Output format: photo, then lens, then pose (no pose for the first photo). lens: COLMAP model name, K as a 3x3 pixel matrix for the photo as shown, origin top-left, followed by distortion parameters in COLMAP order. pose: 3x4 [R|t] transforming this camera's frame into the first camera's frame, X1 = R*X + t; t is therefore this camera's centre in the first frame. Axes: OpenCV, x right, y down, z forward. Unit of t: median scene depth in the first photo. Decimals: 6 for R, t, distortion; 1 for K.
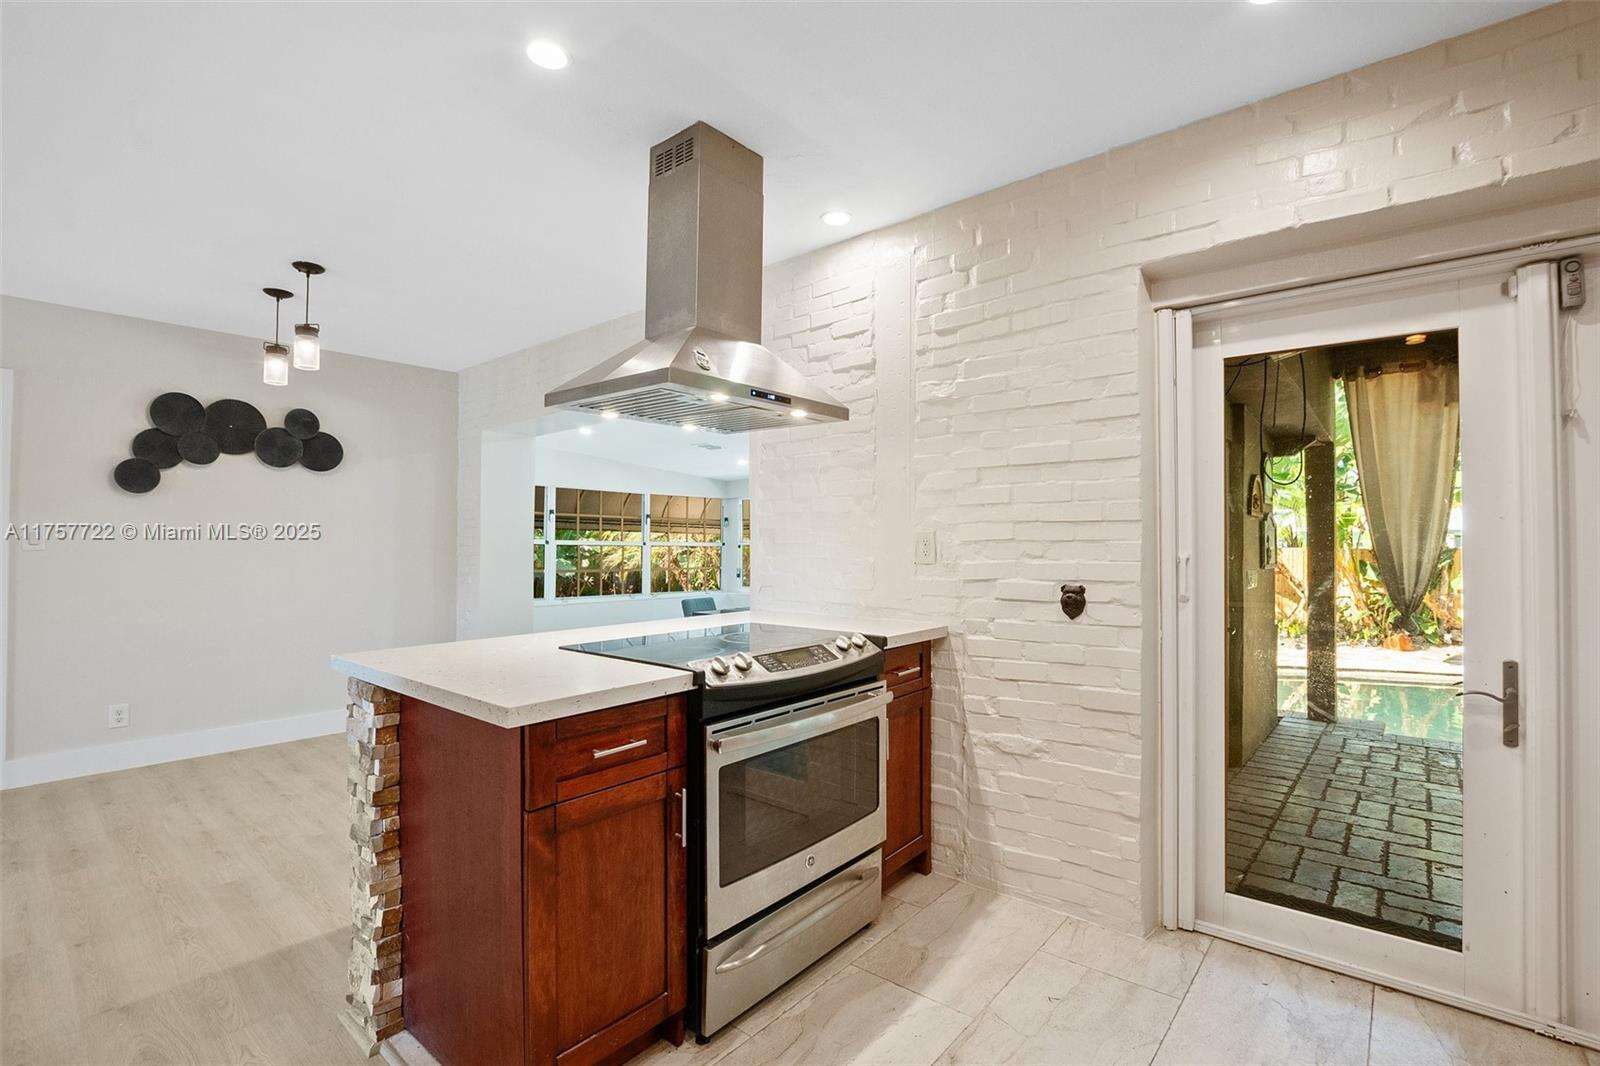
lens RADIAL K [[732.4, 0, 834.7], [0, 732.4, 530.7], [0, 0, 1]] dist [-0.030856, 0.007182]
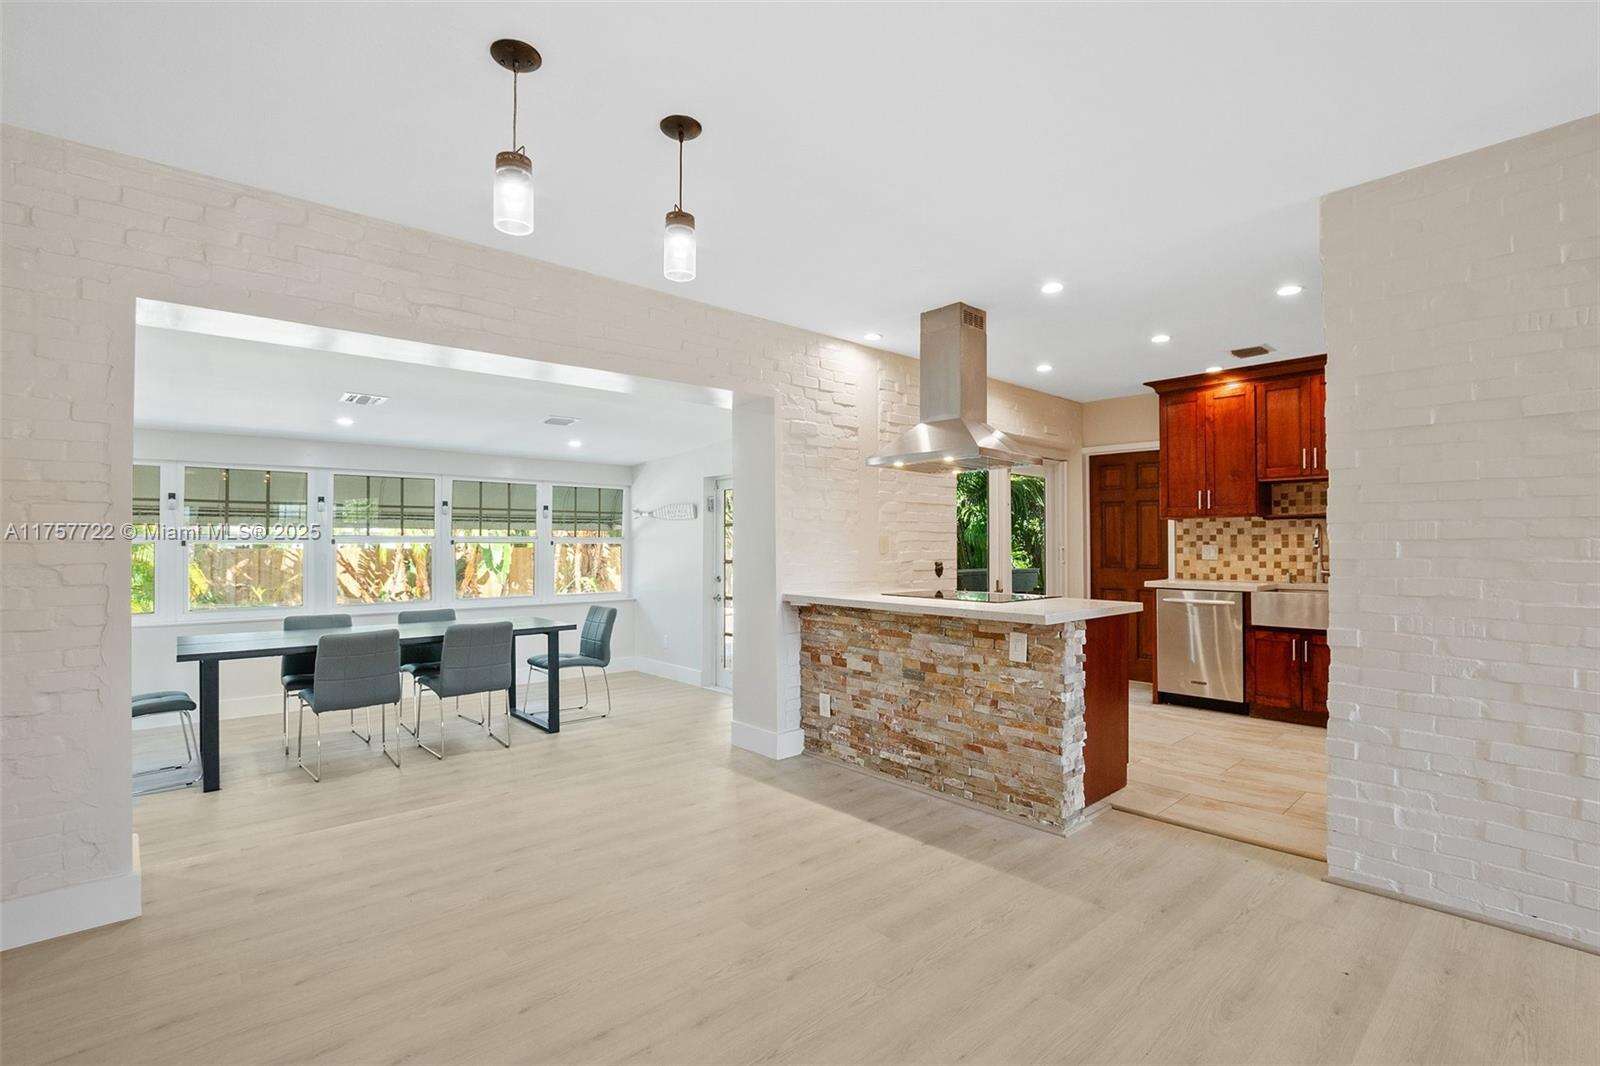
lens RADIAL K [[732.4, 0, 824.7], [0, 732.4, 534.2], [0, 0, 1]] dist [-0.030856, 0.007182]
pose [[0.135384, 0.018079, 0.990628, -1.355134], [-0.013561, 0.999774, -0.016392, 0.024507], [-0.990700, -0.011214, 0.135599, 0.756238]]
